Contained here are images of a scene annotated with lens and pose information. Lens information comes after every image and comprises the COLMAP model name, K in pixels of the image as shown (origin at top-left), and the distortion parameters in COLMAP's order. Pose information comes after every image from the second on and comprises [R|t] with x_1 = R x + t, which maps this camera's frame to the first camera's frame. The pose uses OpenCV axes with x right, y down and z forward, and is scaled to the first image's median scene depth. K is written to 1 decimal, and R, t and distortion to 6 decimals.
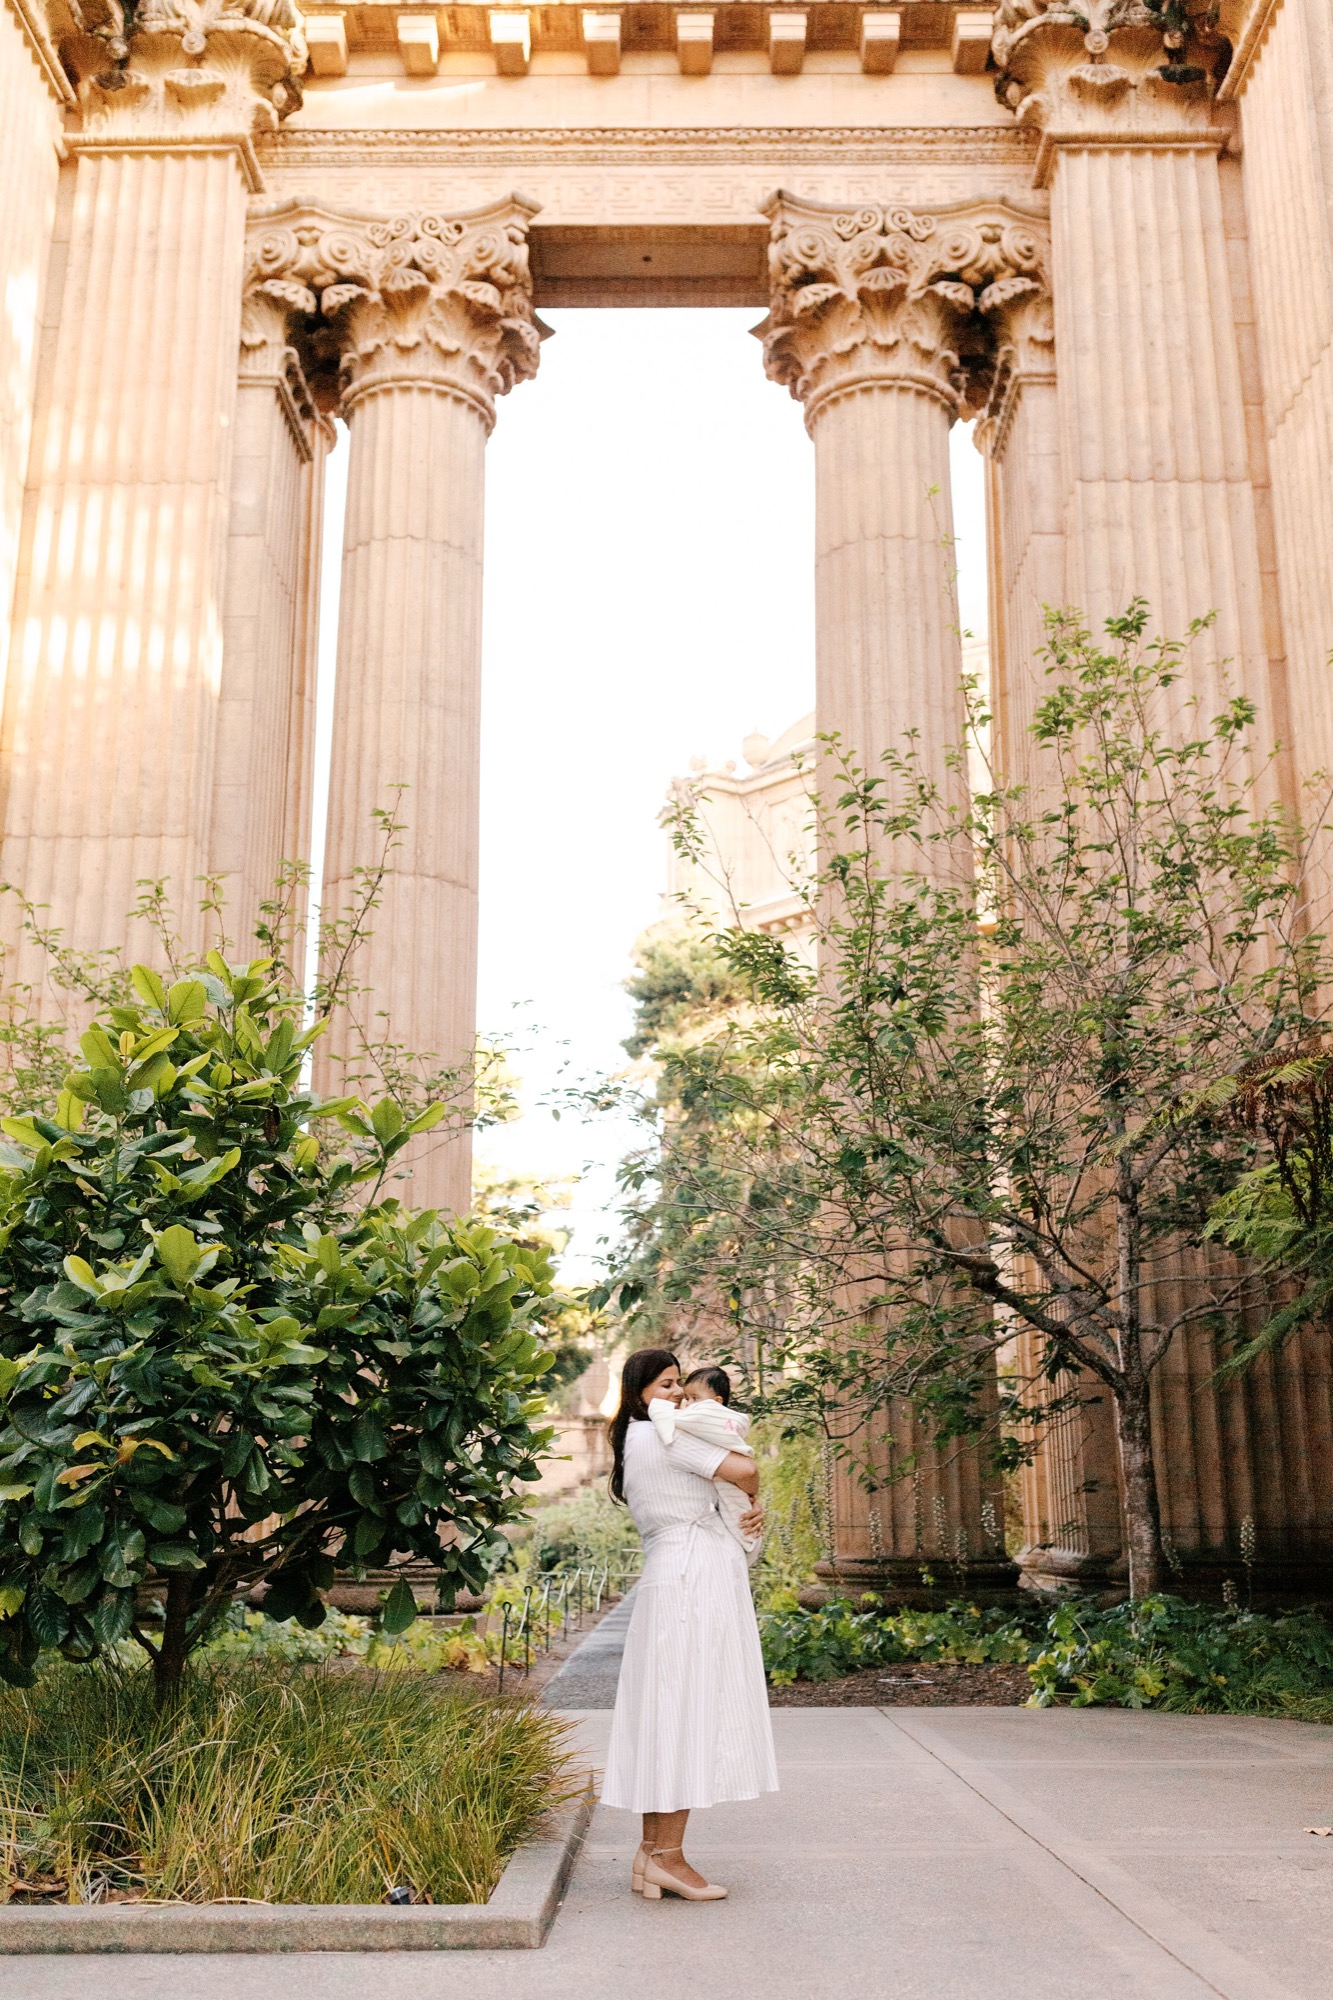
lens RADIAL K [[2007.9, 0, 668.0], [0, 2007.9, 977.5], [0, 0, 1]] dist [-0.007254, 0.011267]
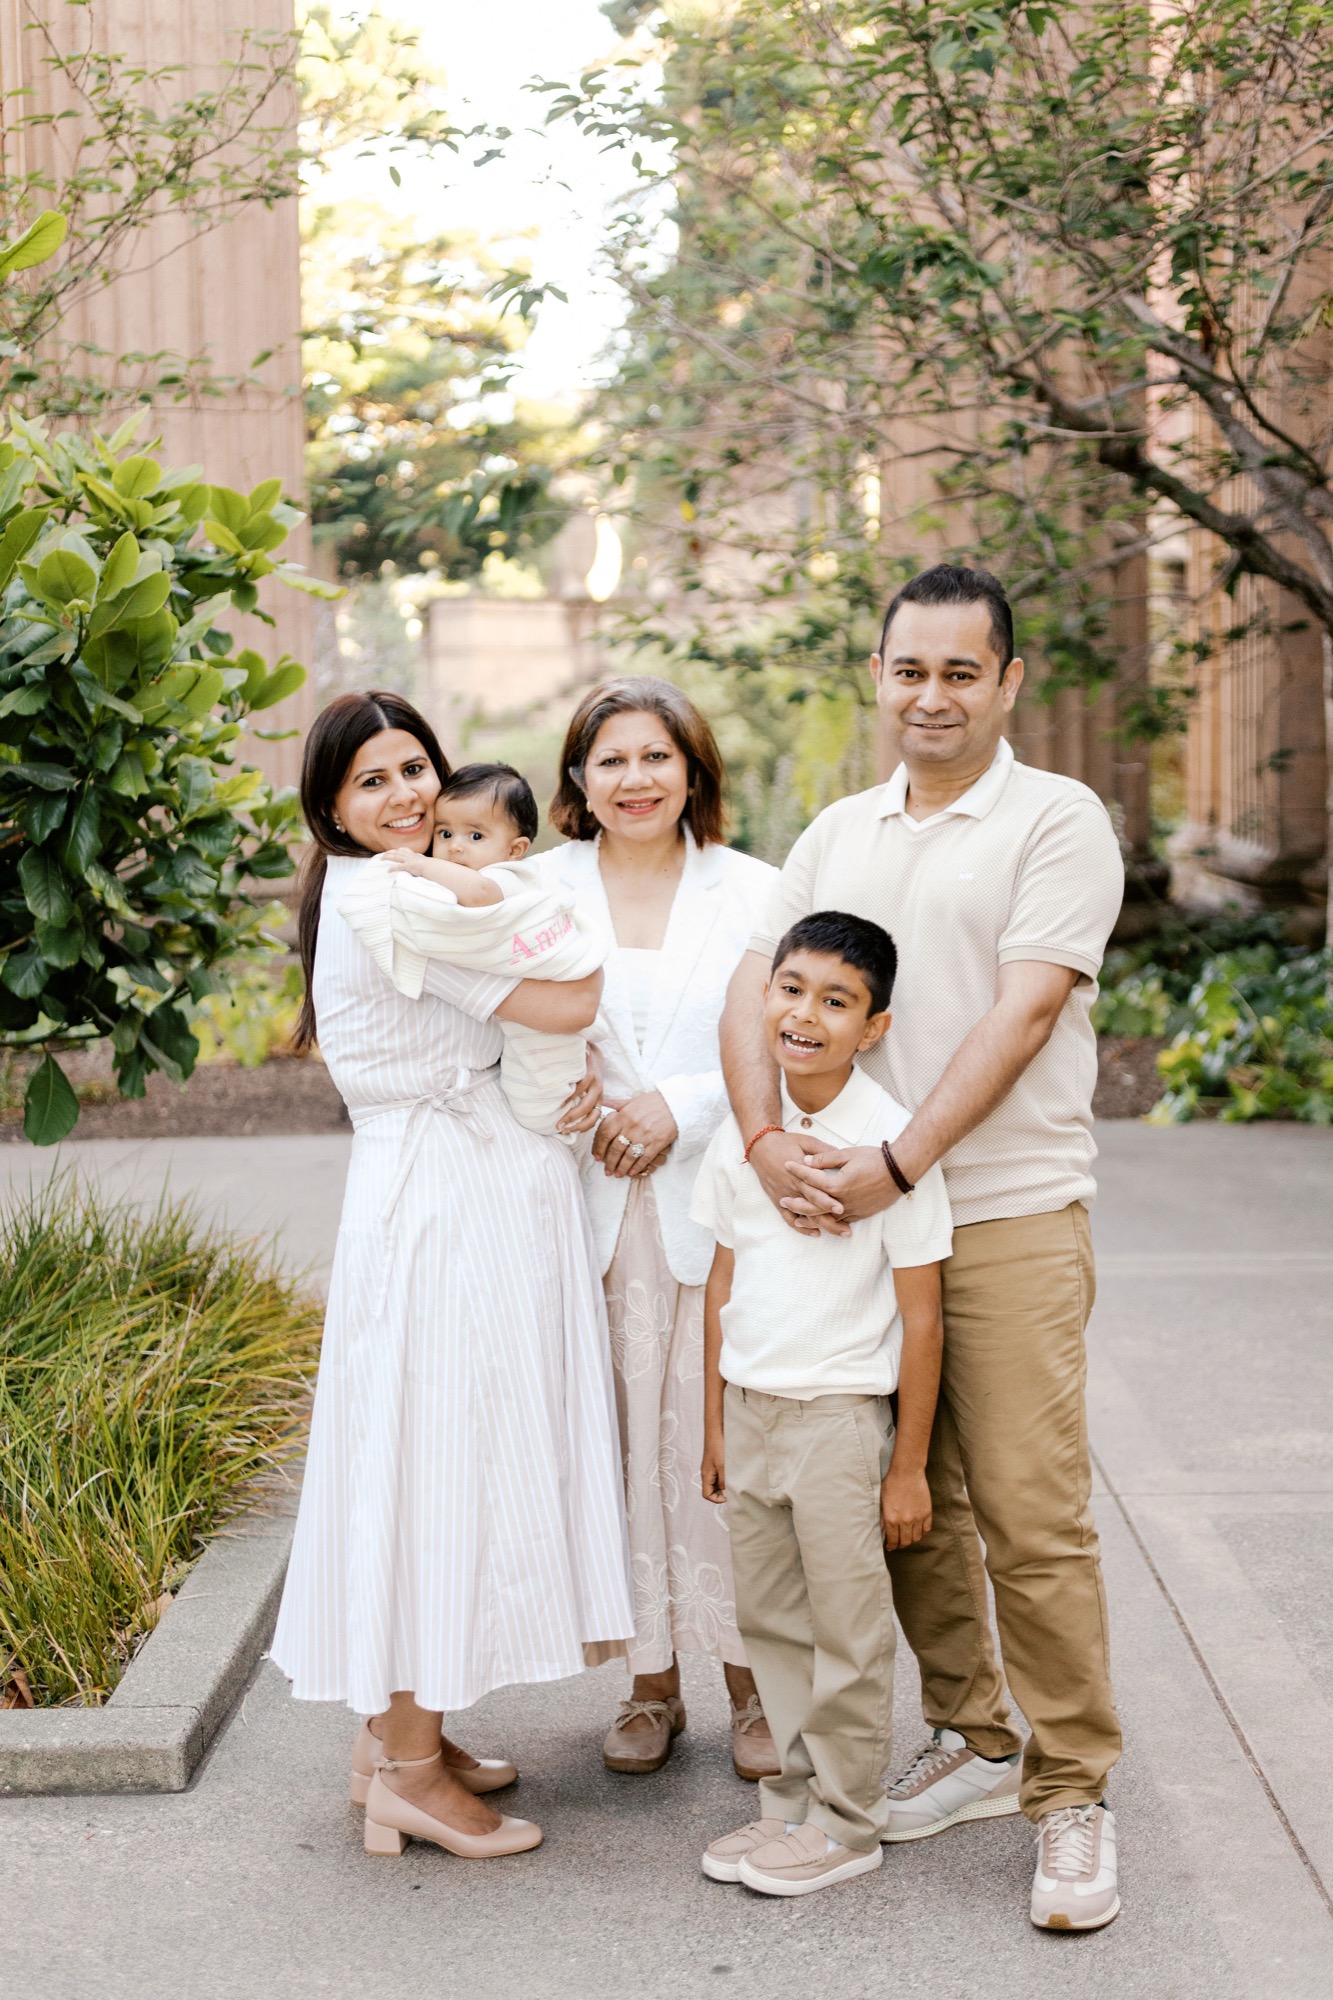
lens RADIAL K [[2822.0, 0, 717.0], [0, 2822.0, 1000.8], [0, 0, 1]] dist [-0.023513, 0.066133]
pose [[0.999869, -0.008753, -0.013611, 0.047749], [0.013180, 0.928490, 0.371123, -0.012757], [0.009390, -0.371254, 0.928484, 0.154788]]
